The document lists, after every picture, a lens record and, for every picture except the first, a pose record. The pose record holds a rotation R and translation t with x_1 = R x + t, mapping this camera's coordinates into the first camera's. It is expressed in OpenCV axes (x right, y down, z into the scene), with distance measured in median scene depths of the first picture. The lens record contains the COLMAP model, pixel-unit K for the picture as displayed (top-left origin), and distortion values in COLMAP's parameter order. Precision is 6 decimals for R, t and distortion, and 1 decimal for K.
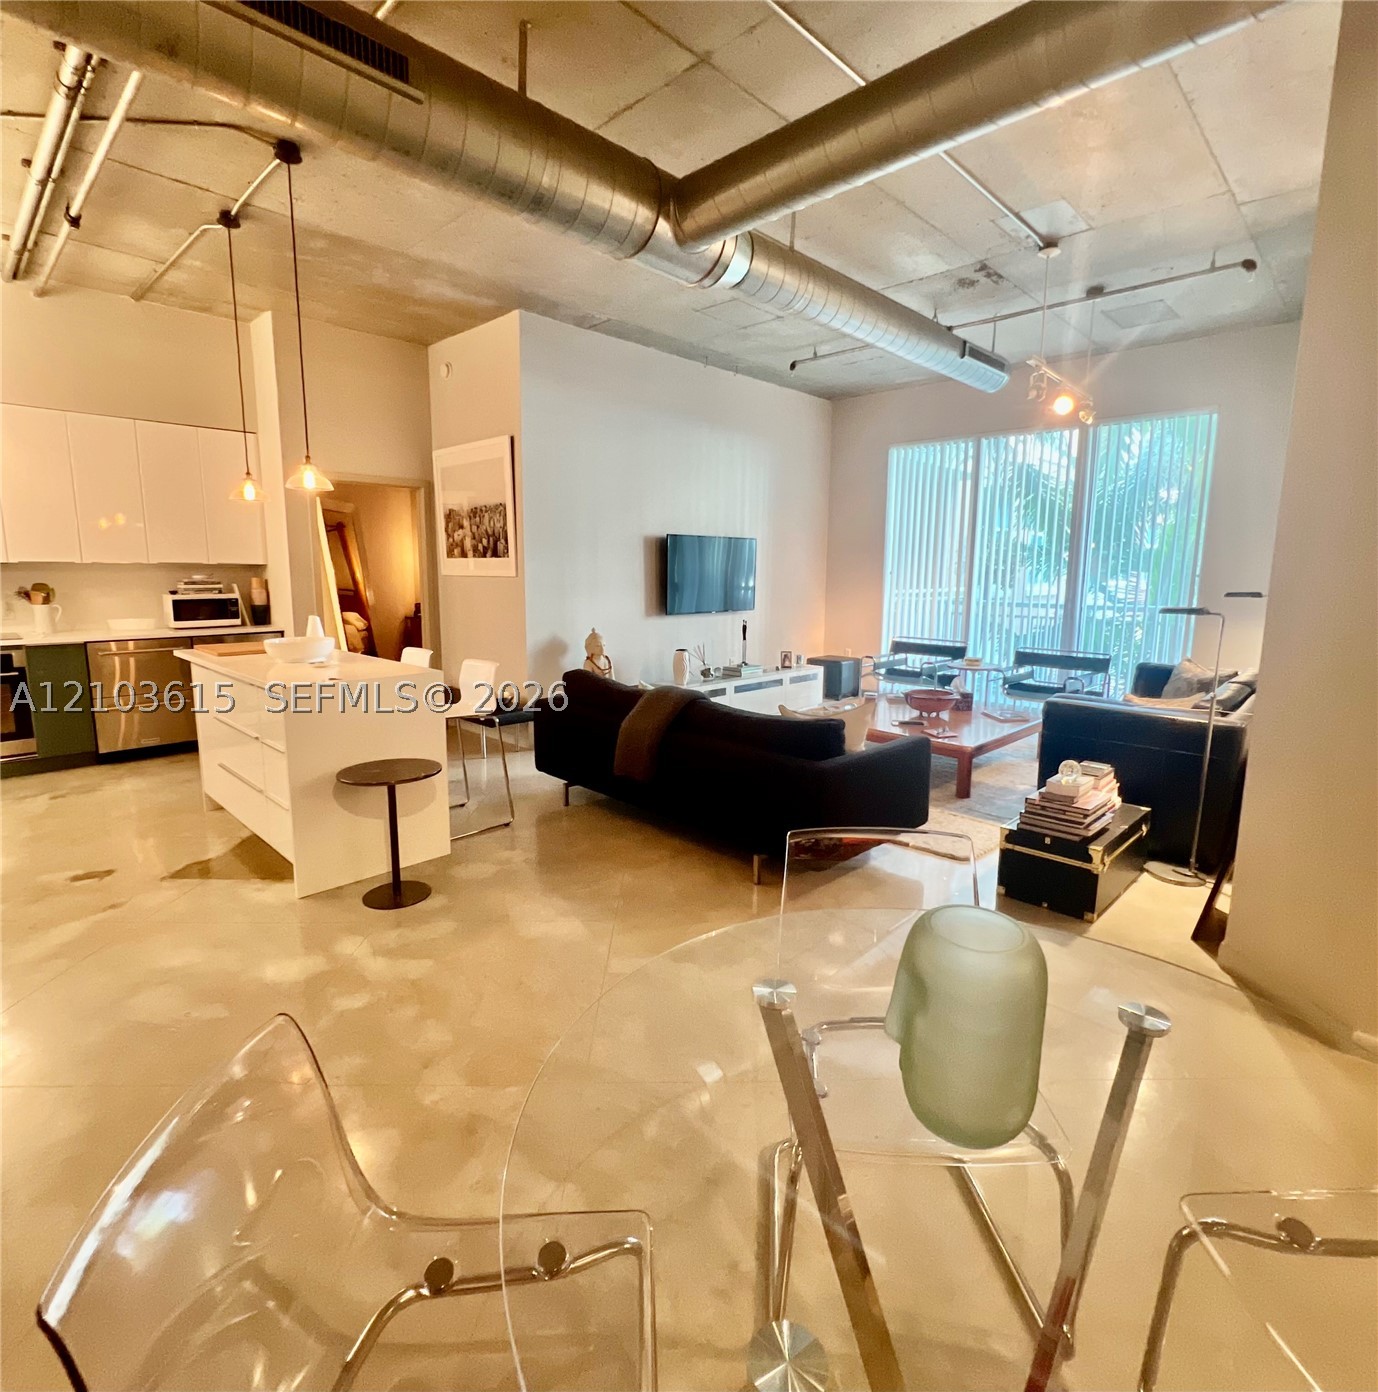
lens RADIAL K [[745.3, 0, 685.7], [0, 745.3, 683.6], [0, 0, 1]] dist [-0.002856, 0.002954]
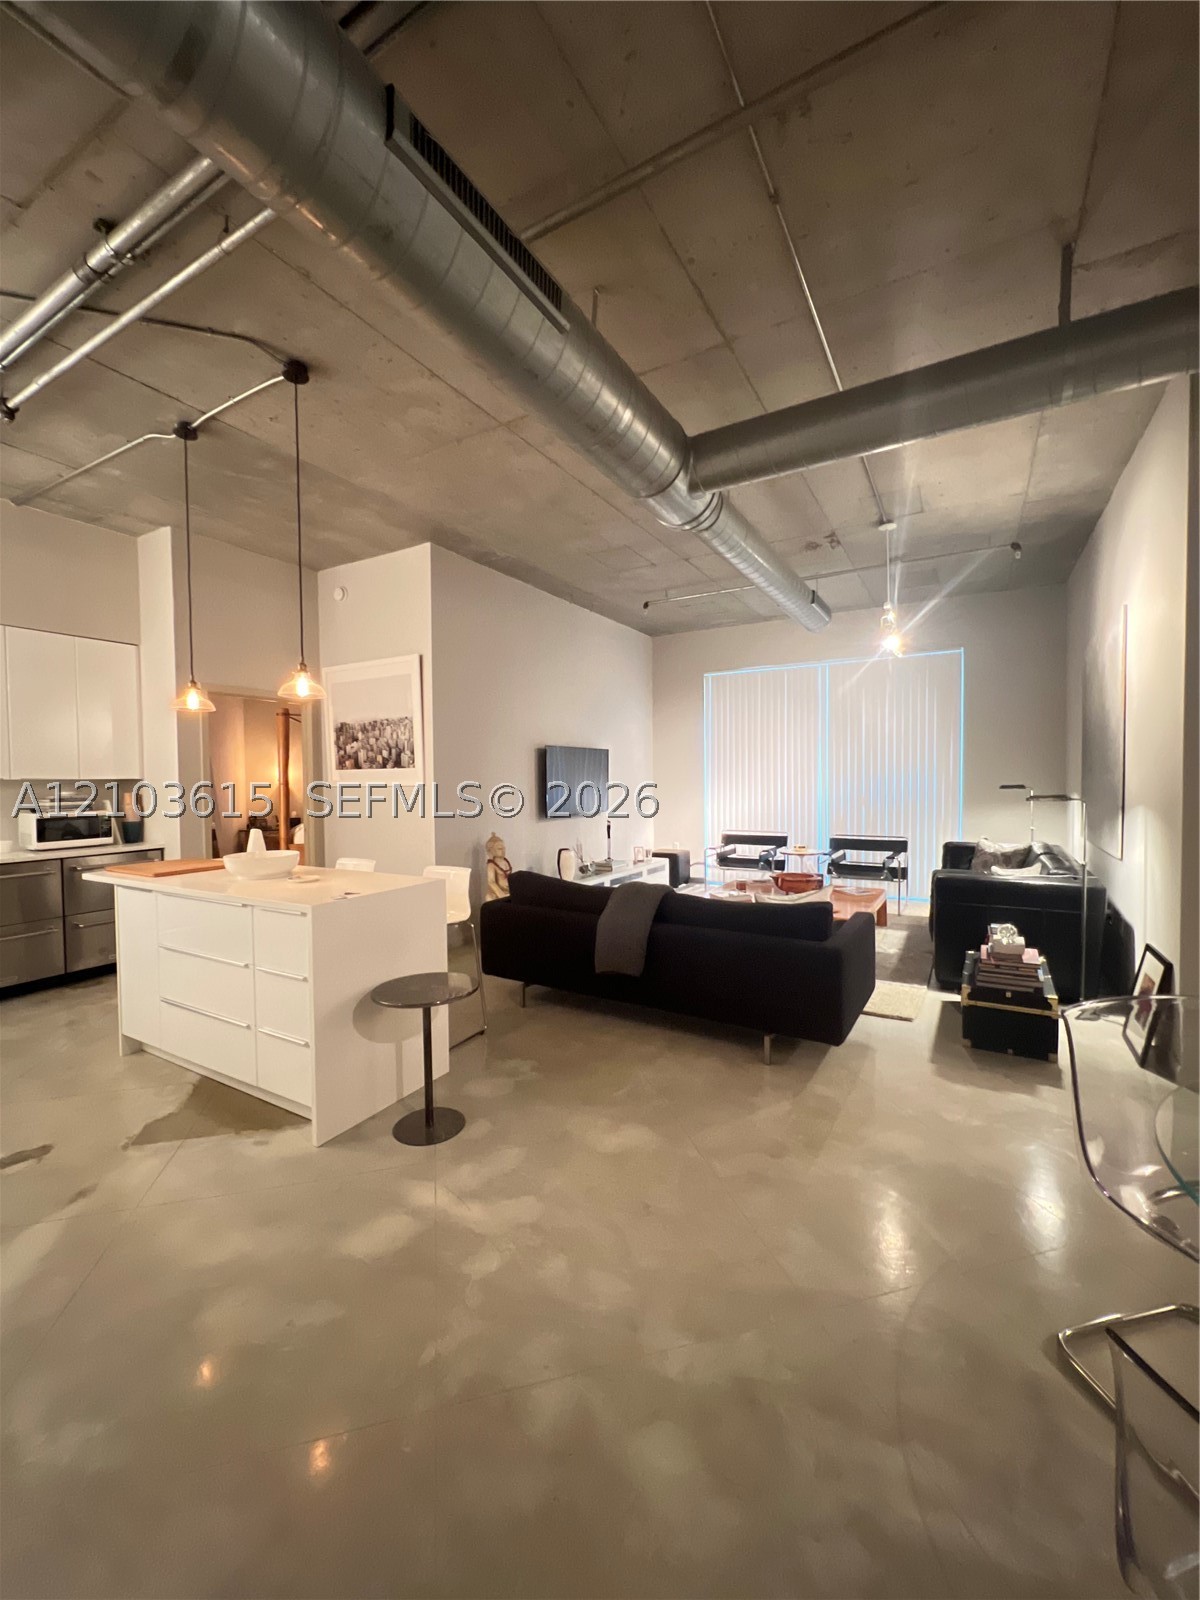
lens RADIAL K [[645.9, 0, 602.1], [0, 645.9, 797.4], [0, 0, 1]] dist [0.003268, -0.000789]
pose [[0.969898, -0.026045, 0.242115, -0.249958], [0.056016, 0.991463, -0.117741, -0.008561], [-0.236981, 0.127759, 0.963077, 0.088625]]
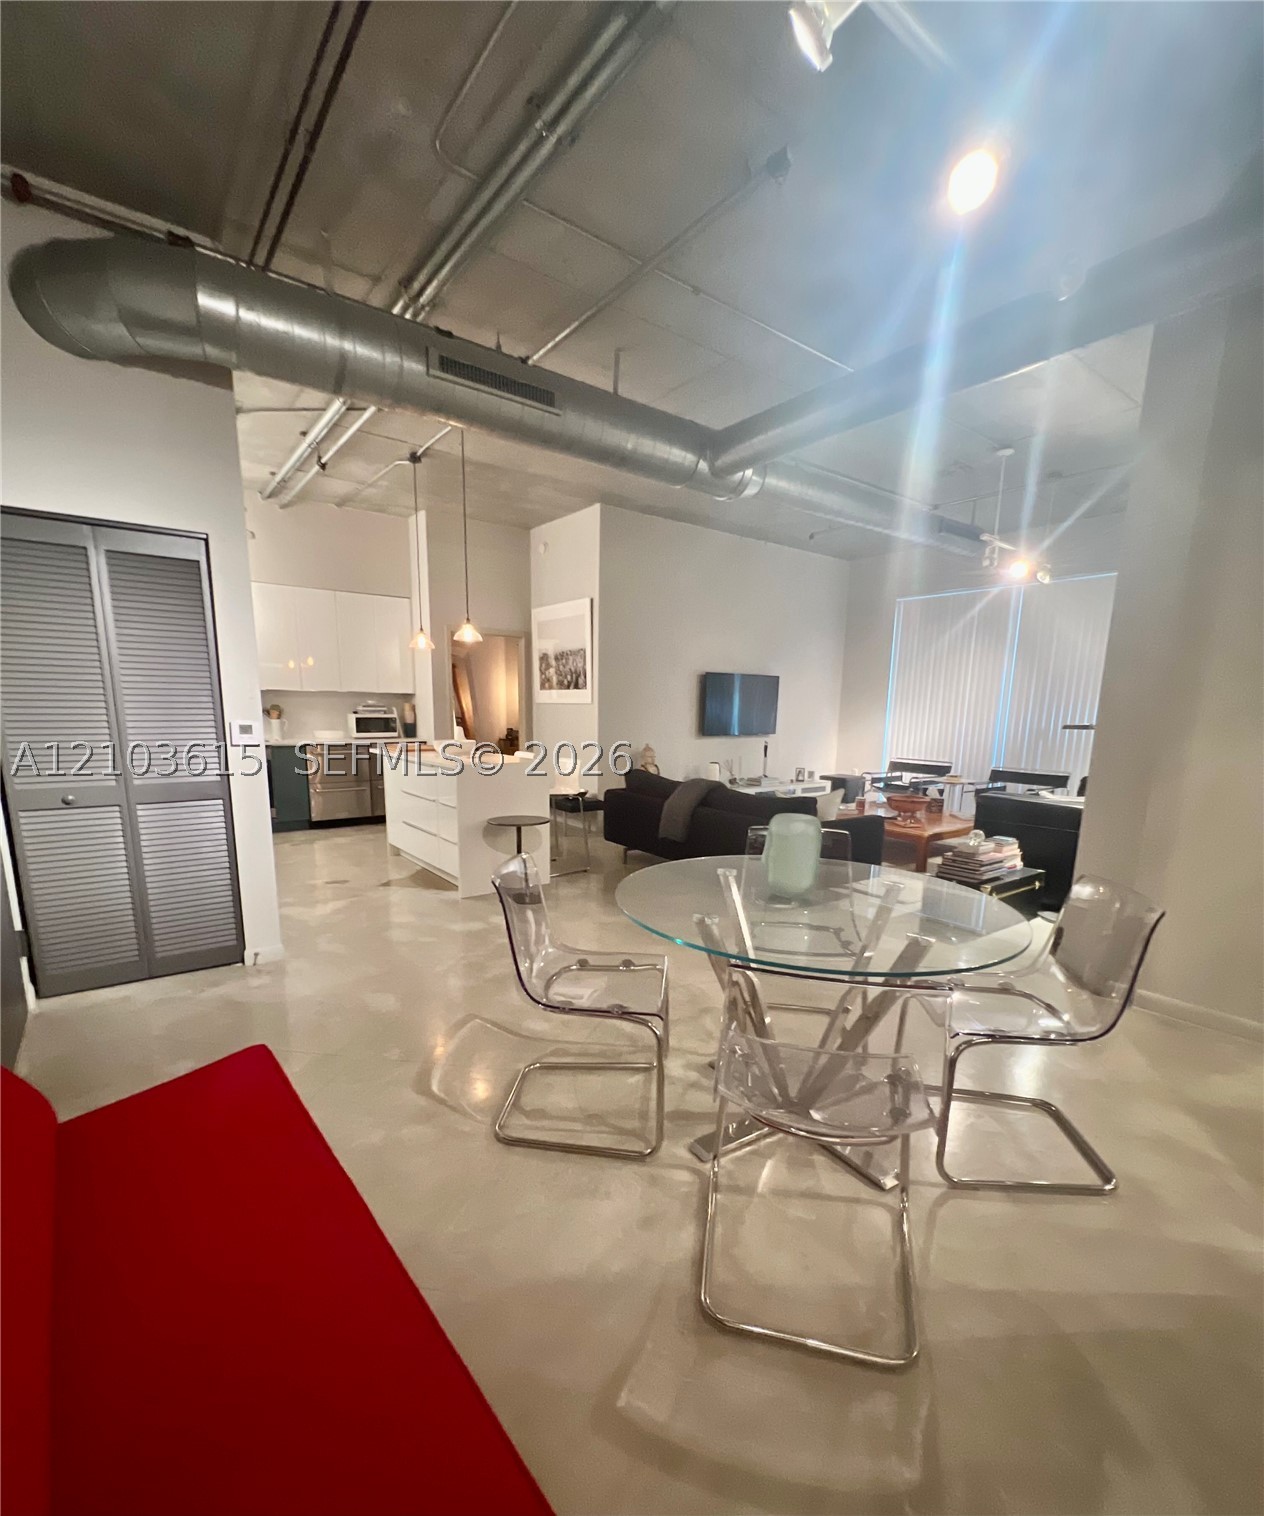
lens RADIAL K [[679.8, 0, 631.7], [0, 679.8, 839.8], [0, 0, 1]] dist [0.000595, -0.000714]
pose [[0.989703, 0.035172, -0.138749, 0.029056], [-0.029672, 0.998697, 0.041513, 0.061139], [0.140028, -0.036969, 0.989457, -0.266346]]
